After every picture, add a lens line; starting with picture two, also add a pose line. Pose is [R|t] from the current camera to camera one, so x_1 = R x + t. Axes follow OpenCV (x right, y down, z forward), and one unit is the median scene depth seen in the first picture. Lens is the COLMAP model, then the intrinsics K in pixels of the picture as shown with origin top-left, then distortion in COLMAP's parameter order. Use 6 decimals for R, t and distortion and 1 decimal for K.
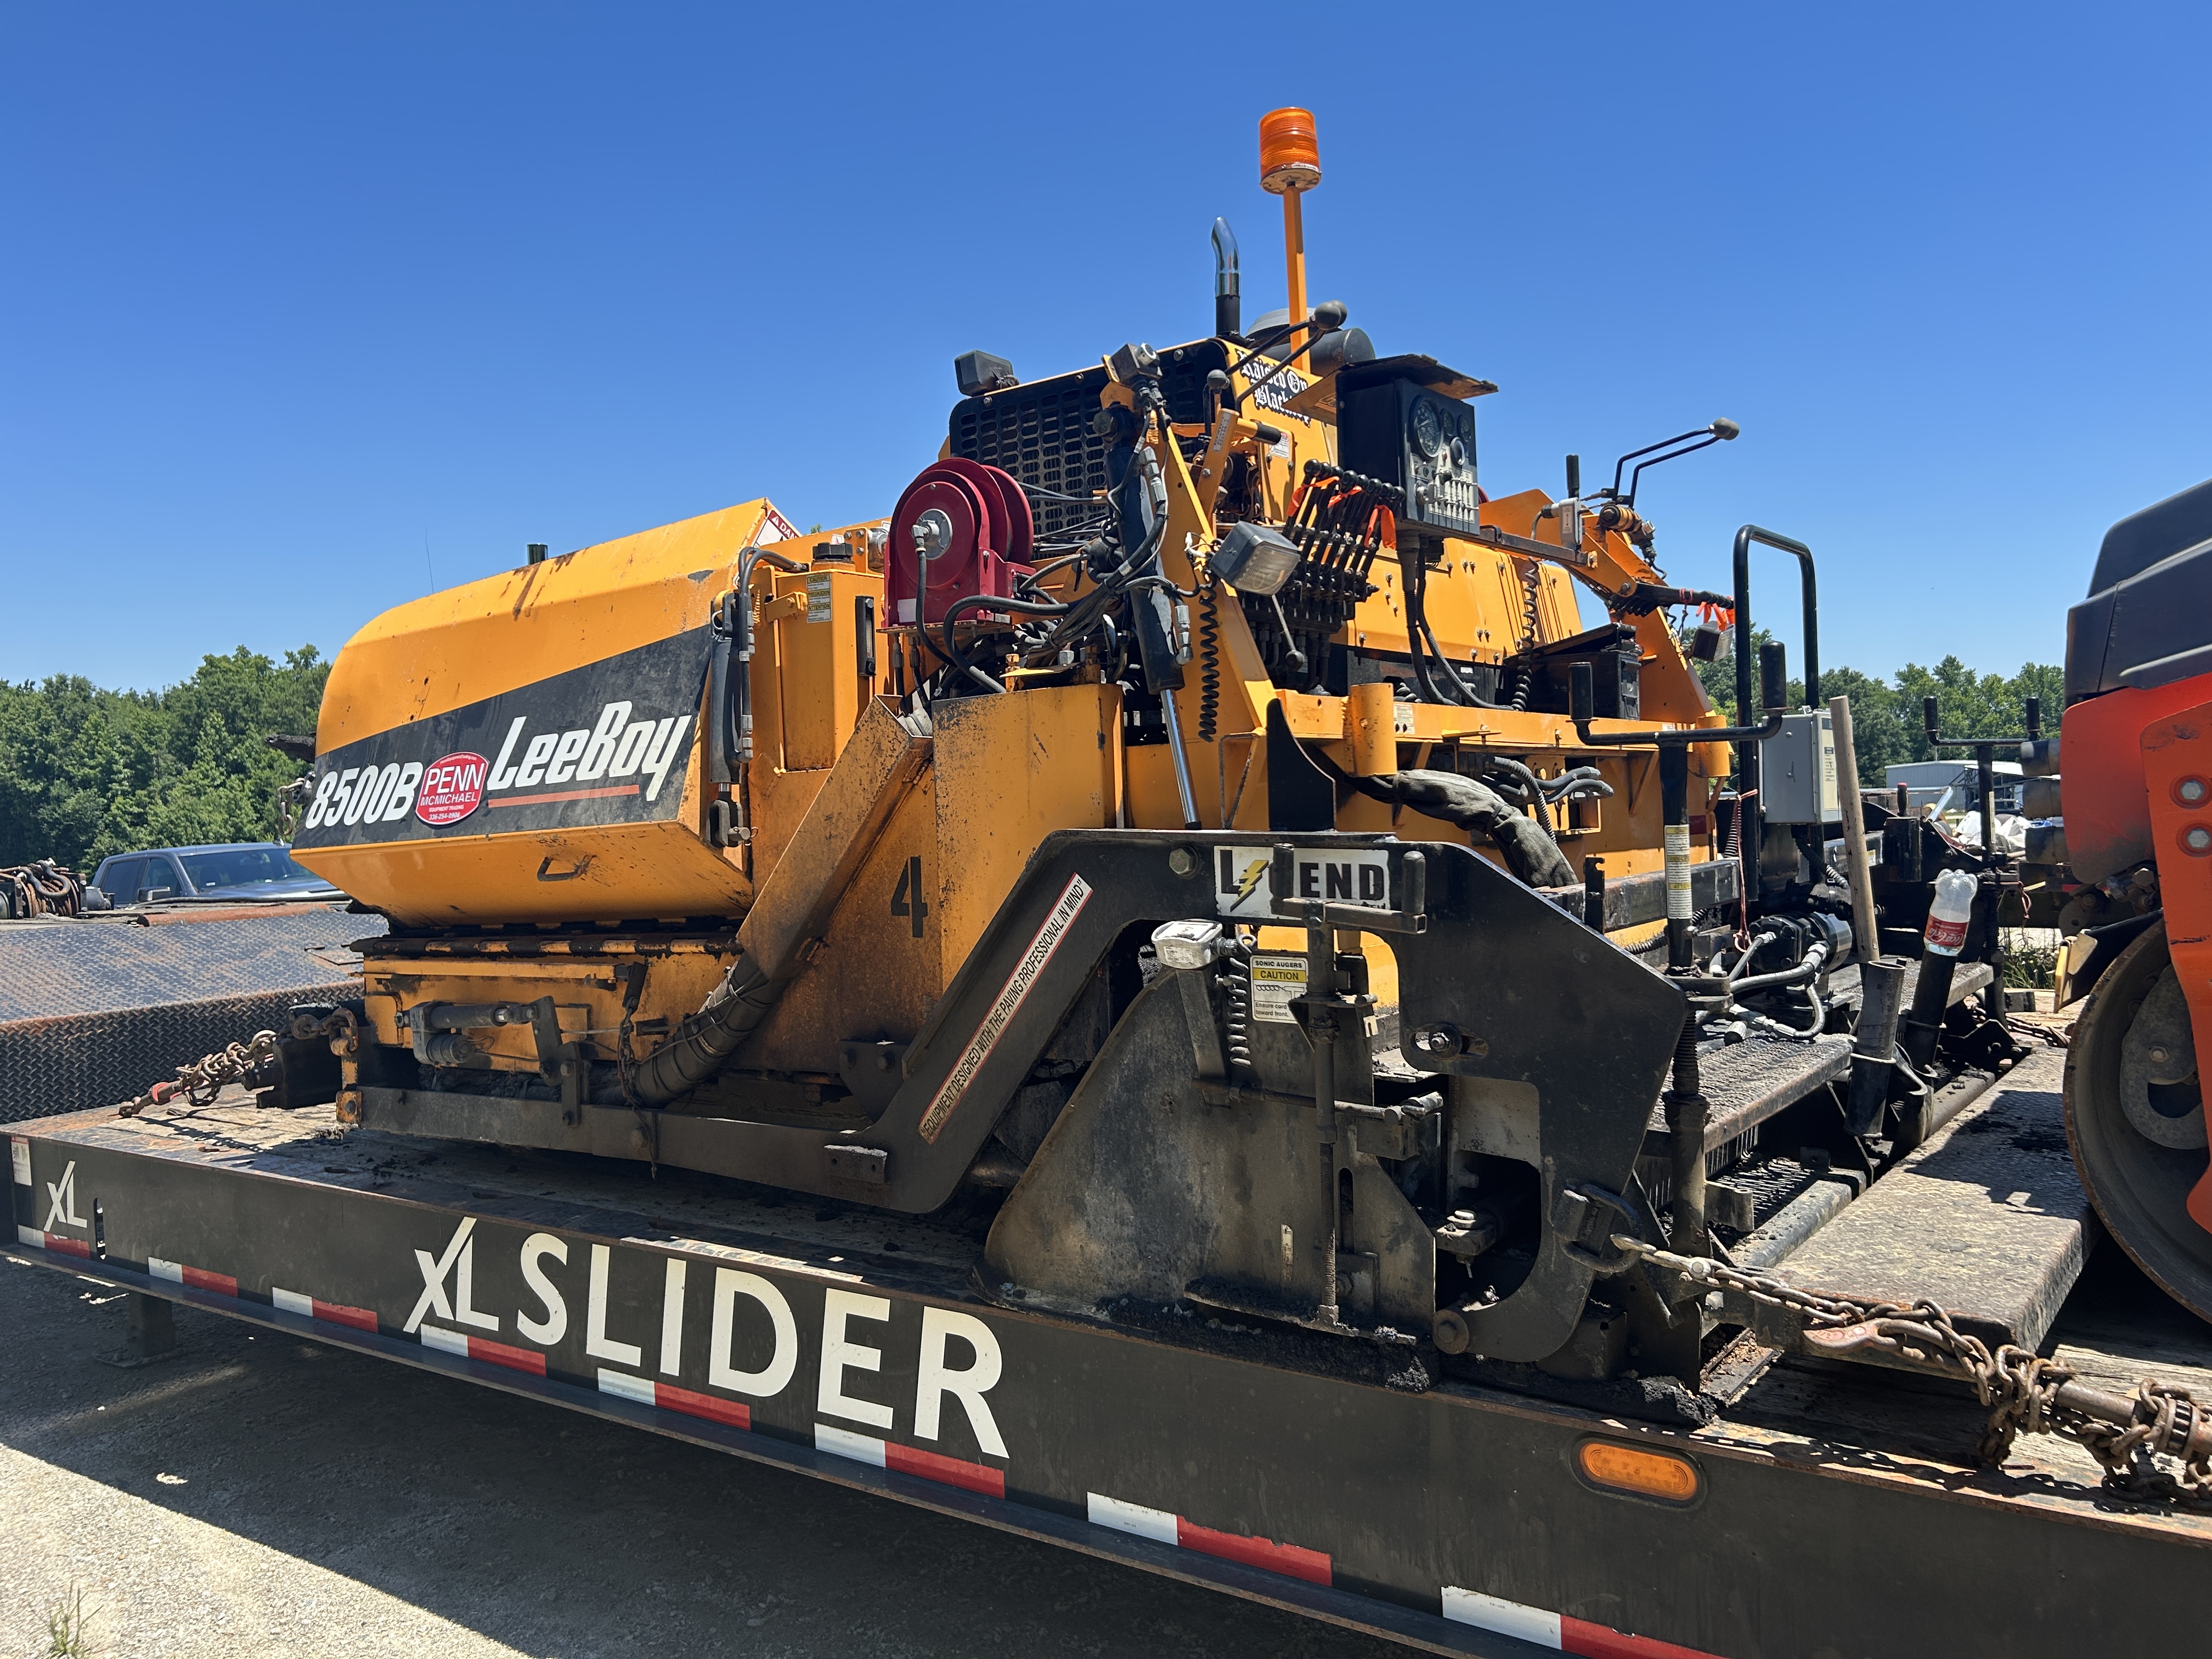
lens RADIAL K [[1655.9, 0, 1127.1], [0, 1655.9, 823.2], [0, 0, 1]] dist [0.064069, -0.082116]
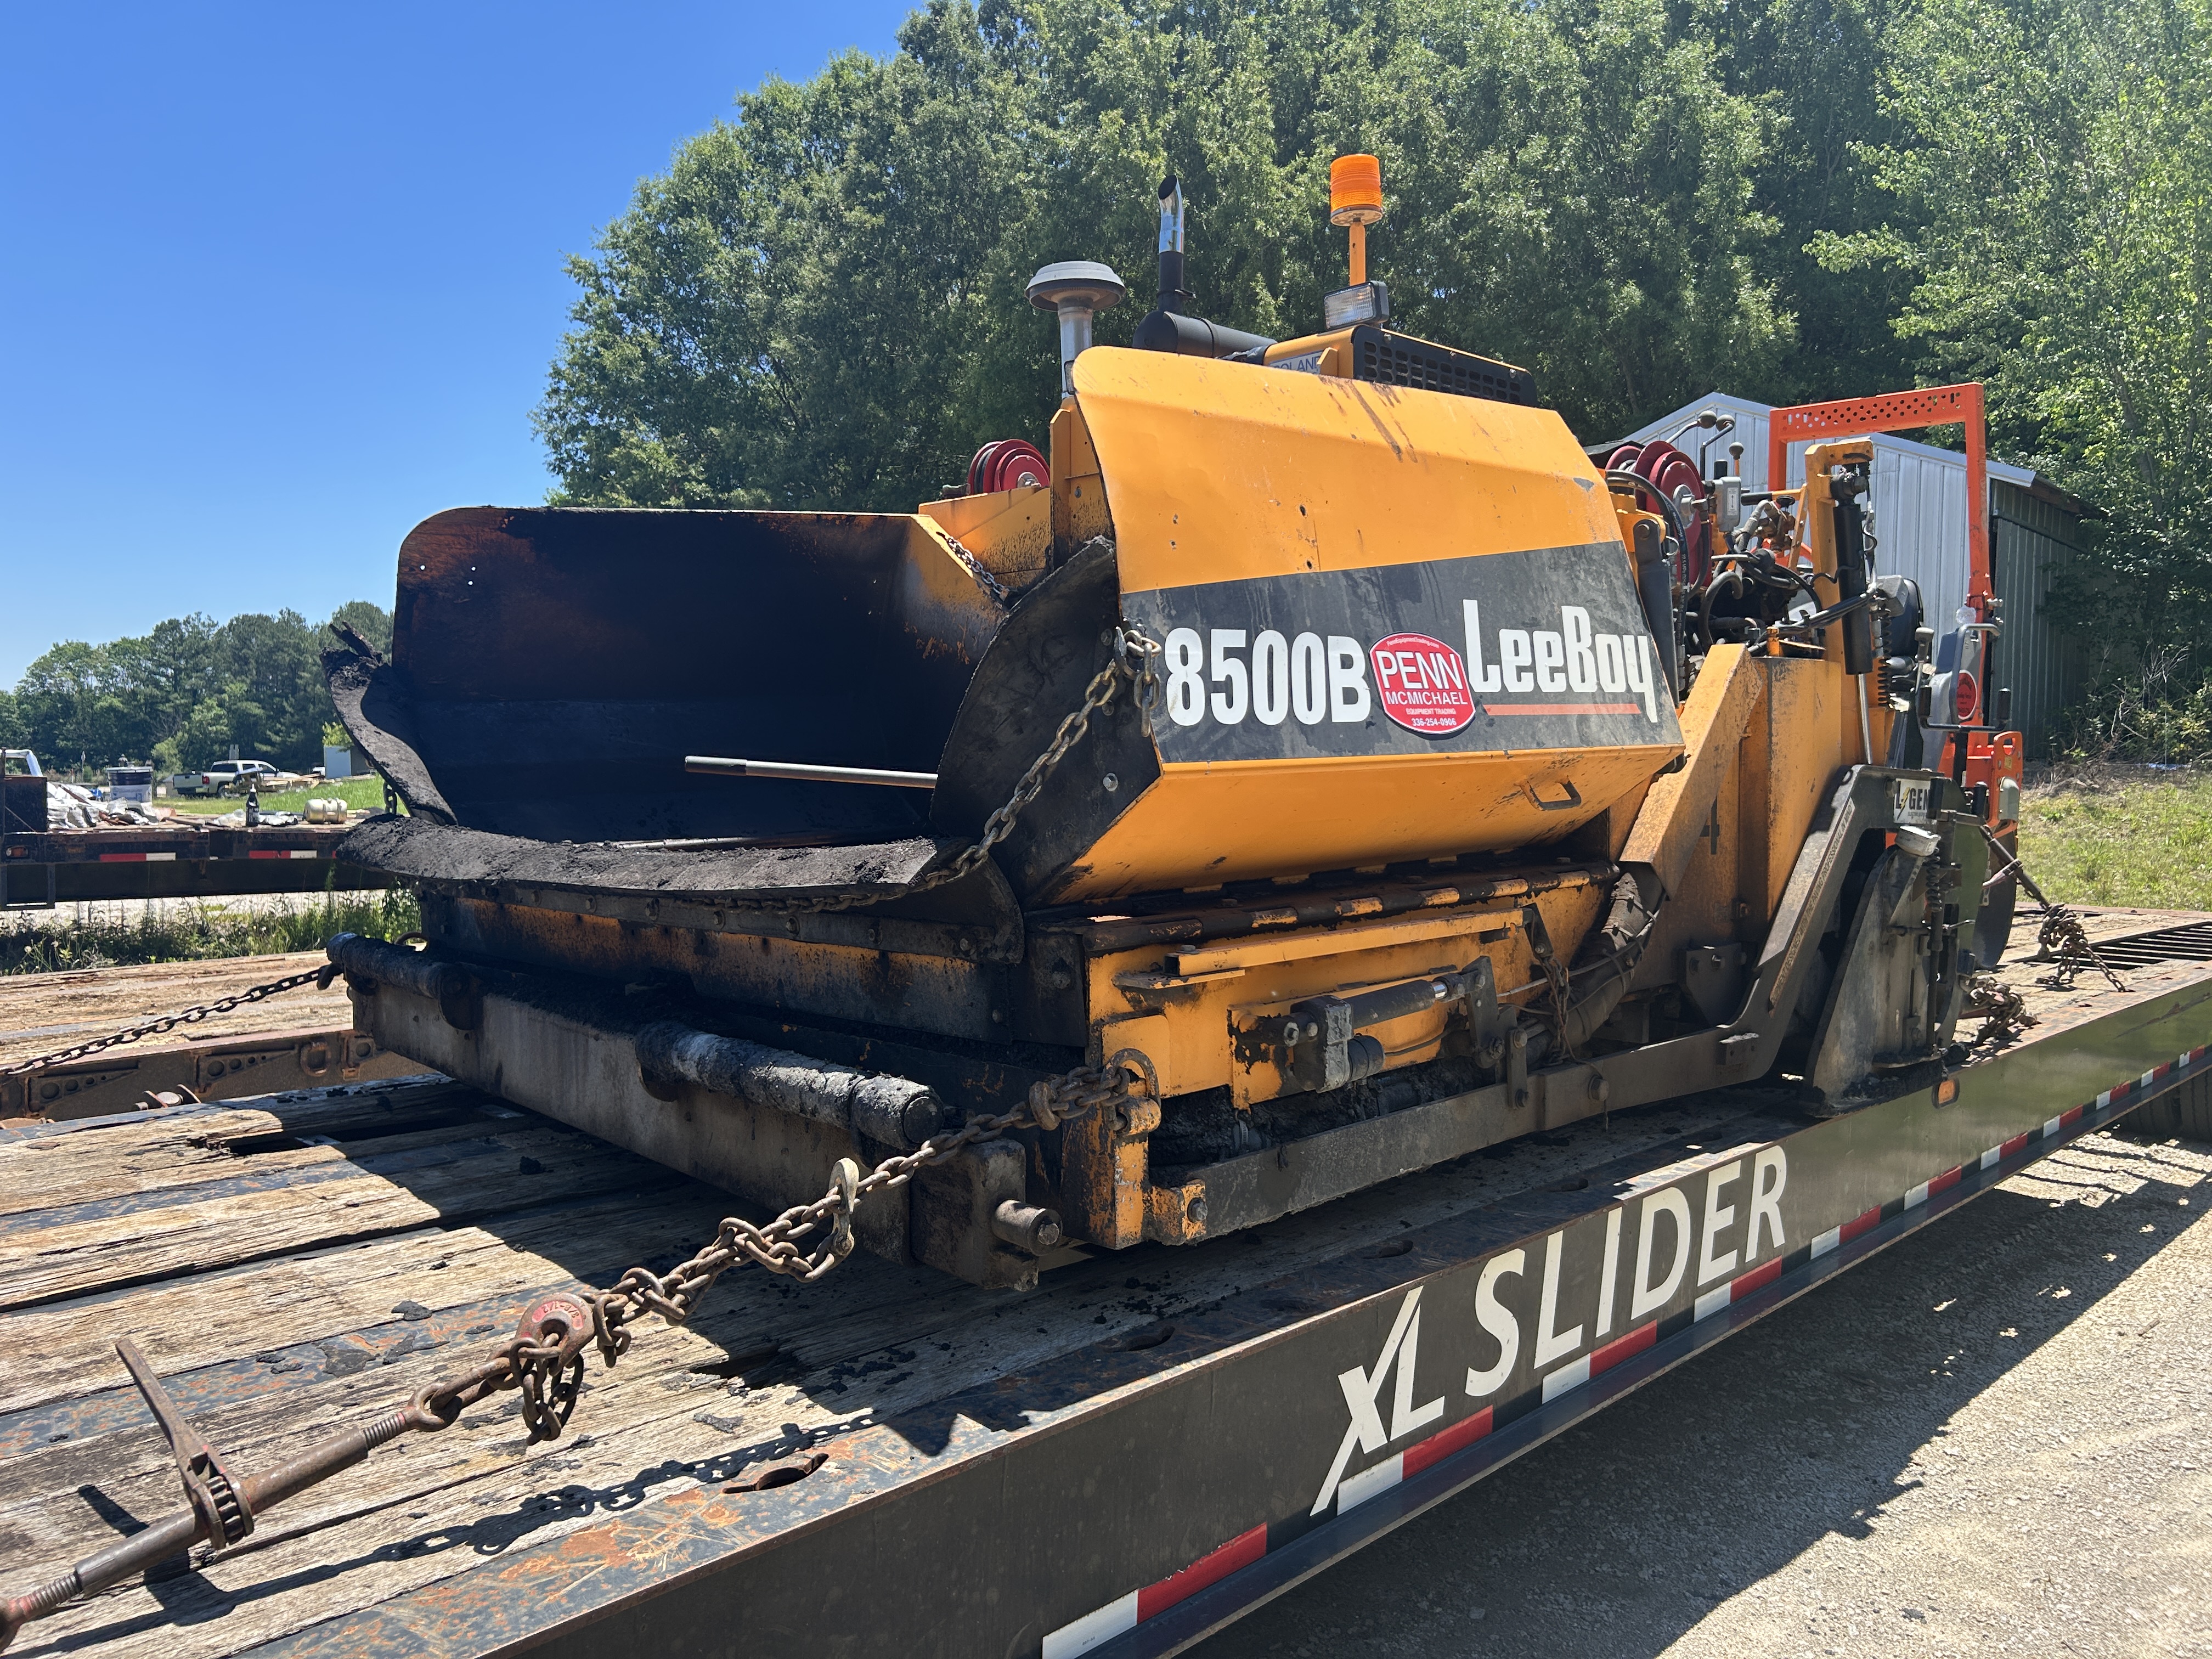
lens RADIAL K [[1655.9, 0, 1127.1], [0, 1655.9, 823.2], [0, 0, 1]] dist [0.064069, -0.082116]
pose [[0.154490, -0.003471, 0.987988, -1.126624], [-0.001360, 0.999992, 0.003725, 0.036365], [-0.987993, -0.001919, 0.154484, 1.017831]]
